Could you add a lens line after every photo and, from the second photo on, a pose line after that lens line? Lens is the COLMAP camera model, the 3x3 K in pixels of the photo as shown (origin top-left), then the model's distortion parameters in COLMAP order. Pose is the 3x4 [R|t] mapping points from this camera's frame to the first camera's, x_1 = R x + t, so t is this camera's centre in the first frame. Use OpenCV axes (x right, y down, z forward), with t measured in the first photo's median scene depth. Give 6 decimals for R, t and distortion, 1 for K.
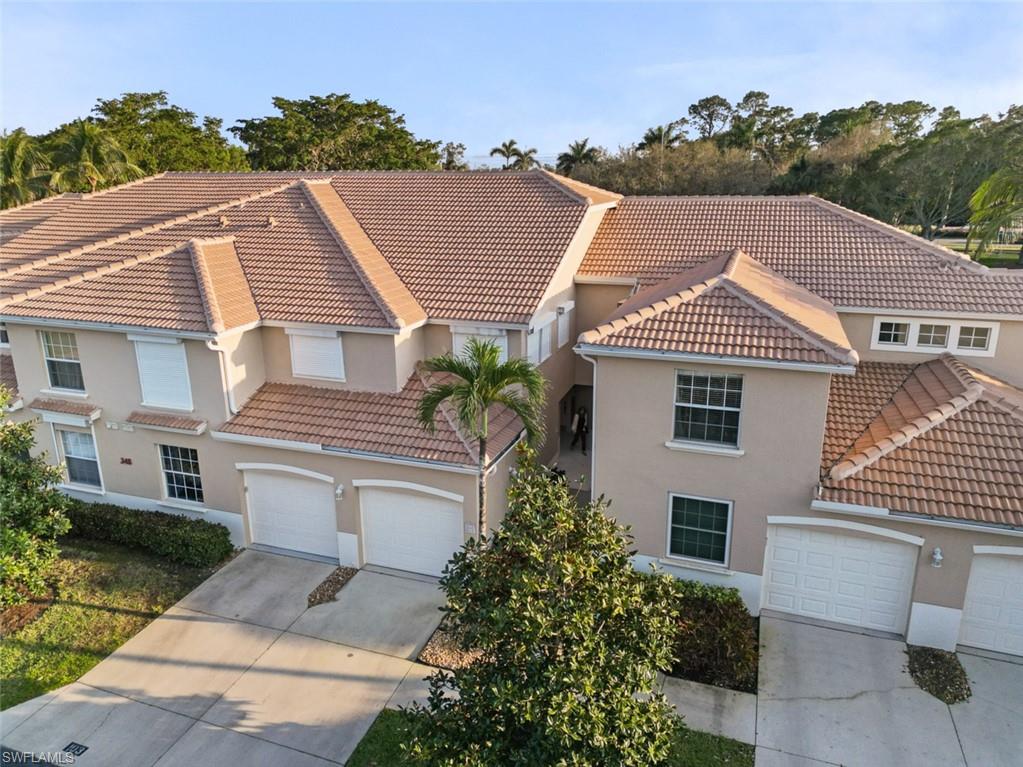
lens RADIAL K [[709.4, 0, 507.5], [0, 709.4, 380.0], [0, 0, 1]] dist [0.066786, -0.066588]
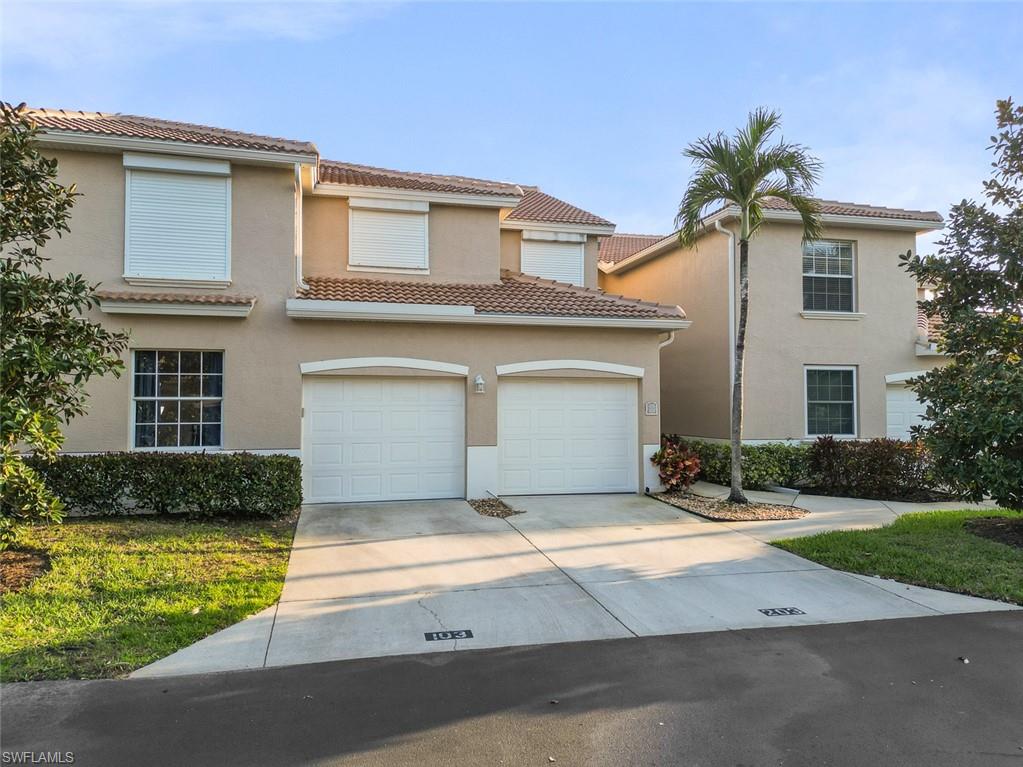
lens RADIAL K [[709.4, 0, 507.5], [0, 709.4, 380.0], [0, 0, 1]] dist [0.066786, -0.066588]
pose [[0.836317, 0.025702, 0.547643, -0.595472], [0.143451, 0.953842, -0.263833, 0.341057], [-0.529146, 0.299208, 0.794027, 0.383861]]
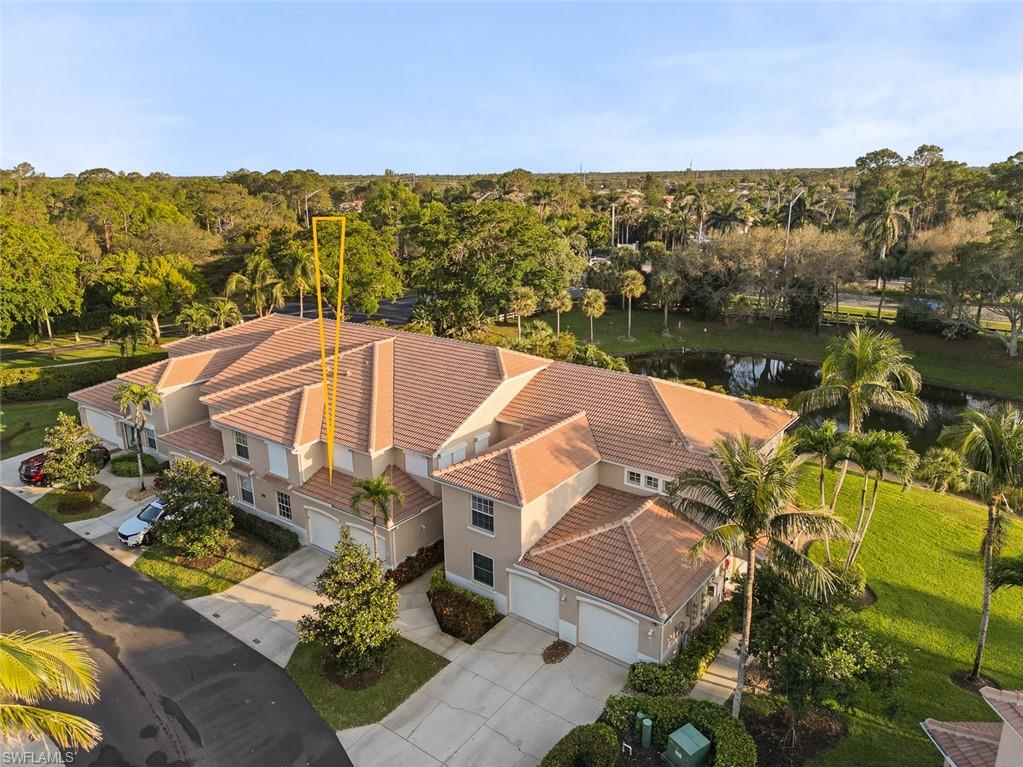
lens RADIAL K [[709.4, 0, 507.5], [0, 709.4, 380.0], [0, 0, 1]] dist [0.066786, -0.066588]
pose [[0.954318, 0.079125, -0.288125, 0.798856], [-0.079609, 0.996775, 0.010055, -0.331255], [0.287991, 0.013341, 0.957540, -0.881314]]
